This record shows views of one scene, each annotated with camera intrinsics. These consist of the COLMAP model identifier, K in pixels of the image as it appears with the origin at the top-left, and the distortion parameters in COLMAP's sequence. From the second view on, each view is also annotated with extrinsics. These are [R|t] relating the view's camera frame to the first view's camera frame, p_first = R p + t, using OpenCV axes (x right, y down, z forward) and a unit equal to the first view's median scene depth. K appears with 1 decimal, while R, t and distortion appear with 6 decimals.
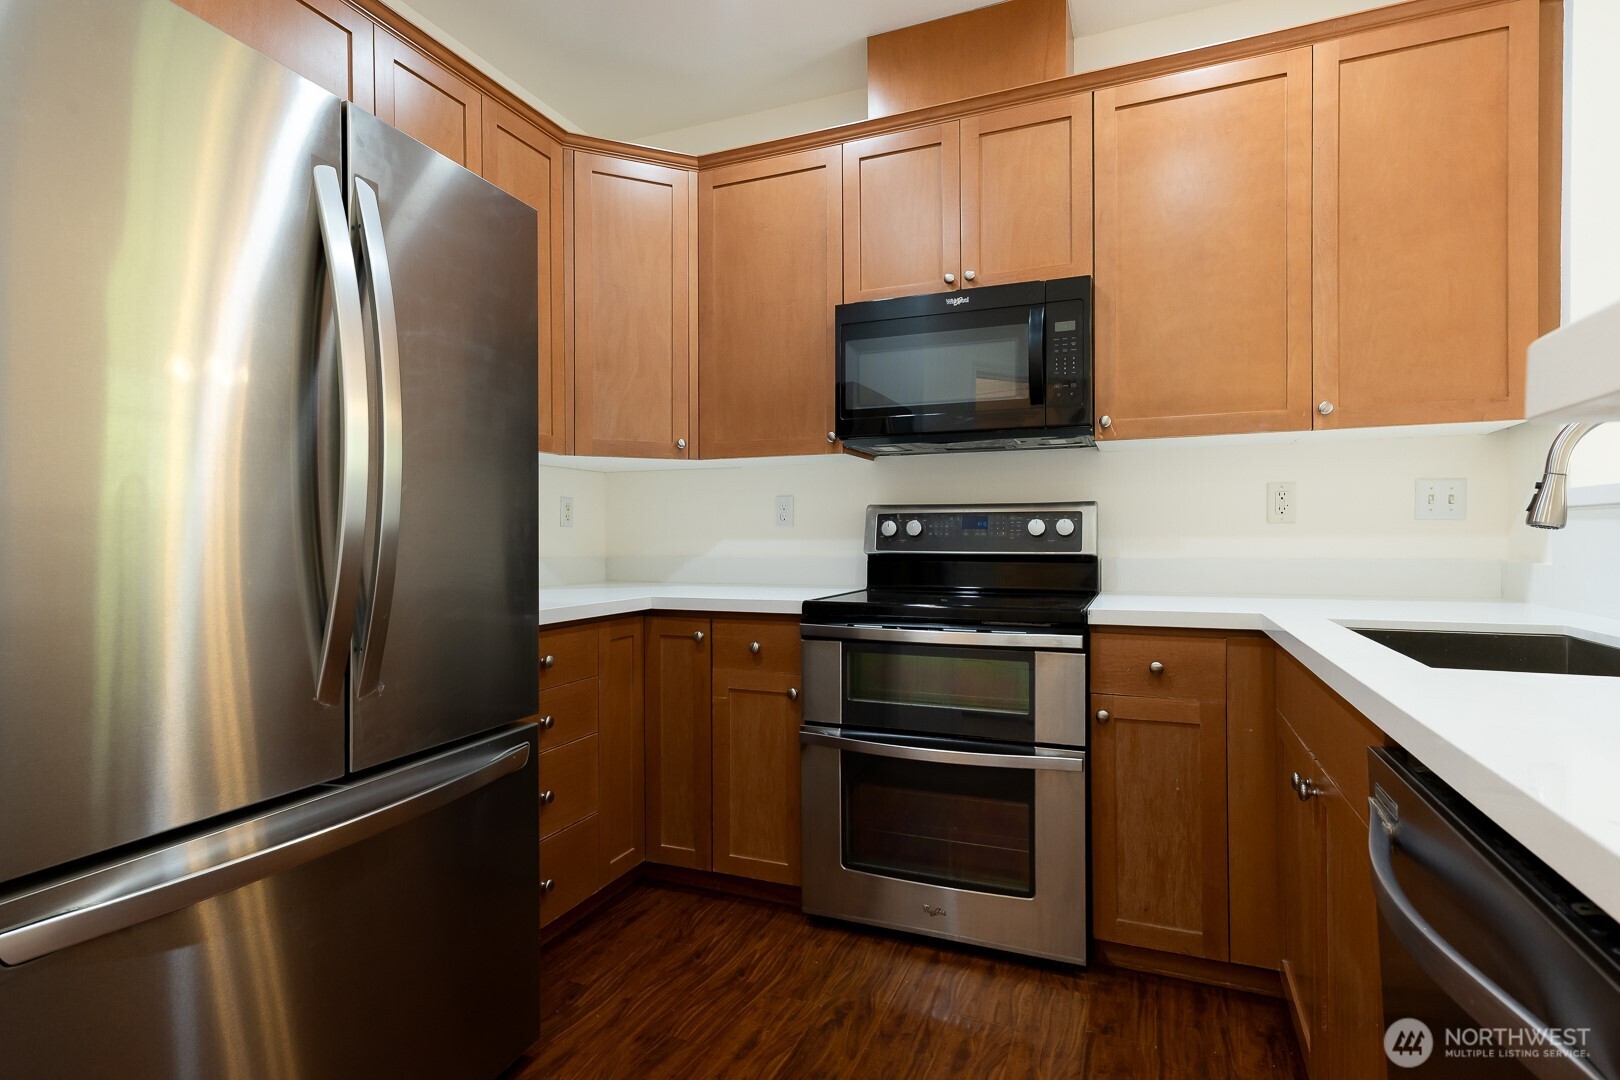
lens RADIAL K [[798.8, 0, 810.0], [0, 798.8, 540.0], [0, 0, 1]] dist [0.009438, 0.000456]
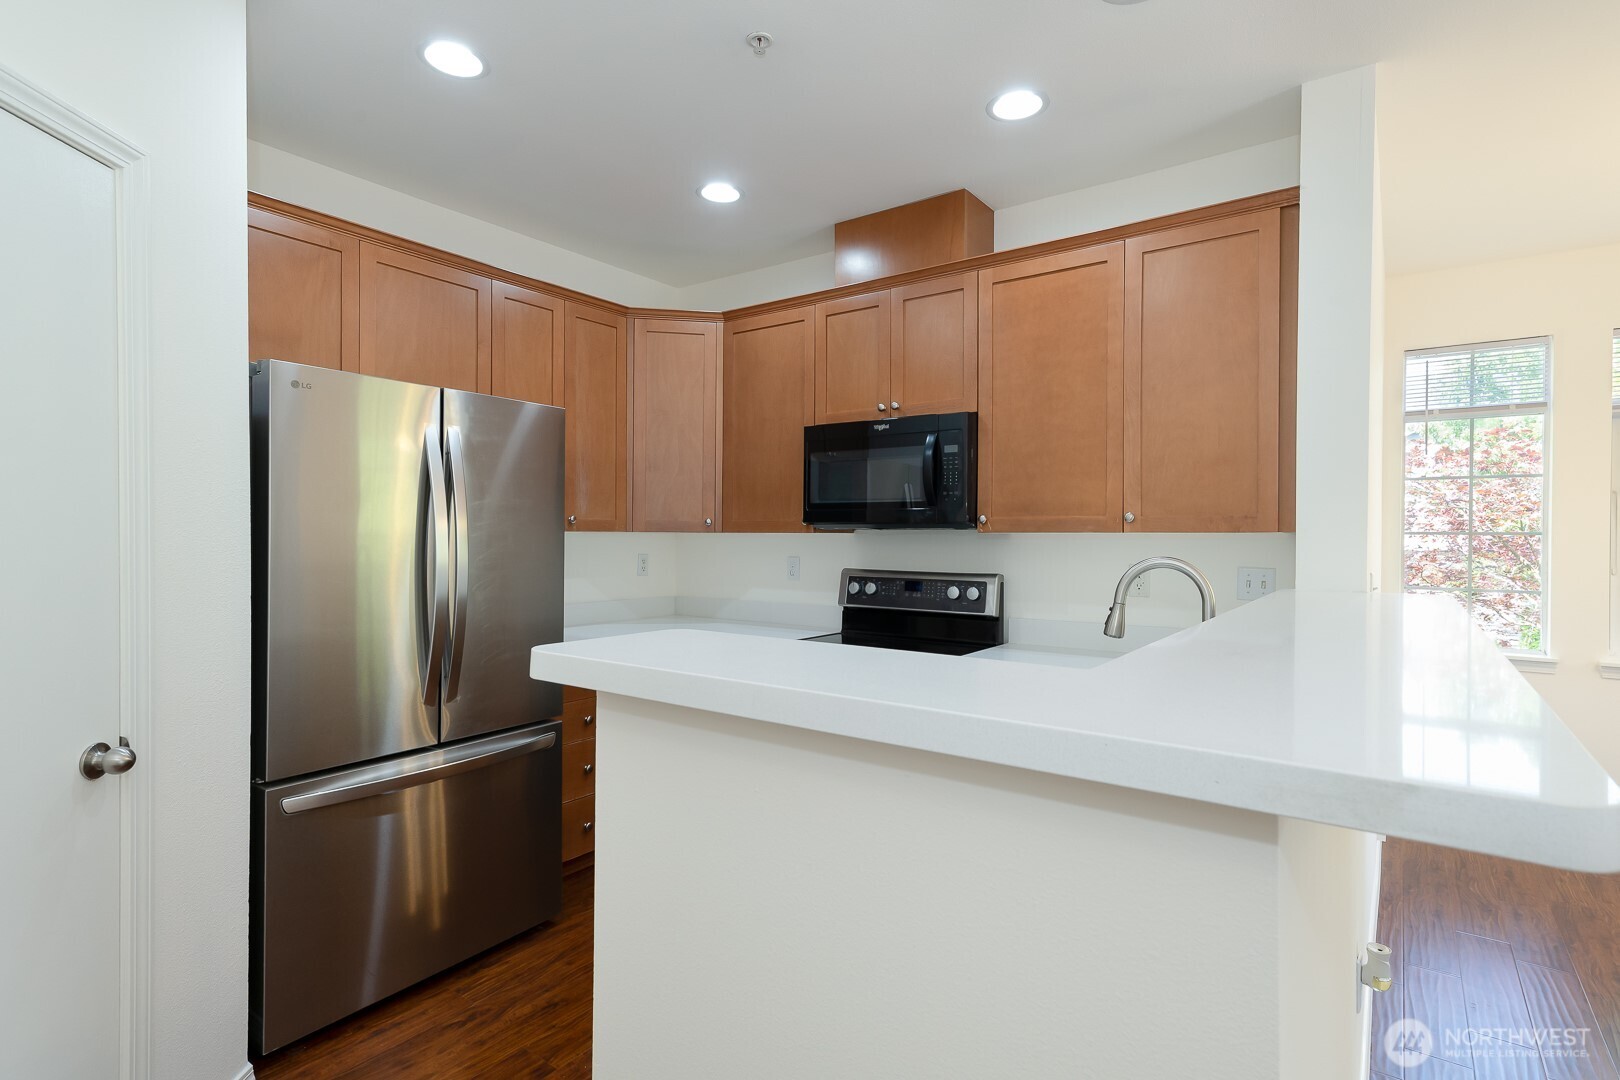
lens RADIAL K [[798.8, 0, 810.0], [0, 798.8, 540.0], [0, 0, 1]] dist [0.009438, 0.000456]
pose [[0.972106, 0.010081, -0.234324, 0.363857], [-0.010329, 0.999947, 0.000171, -0.100587], [0.234313, 0.002254, 0.972158, -0.324851]]
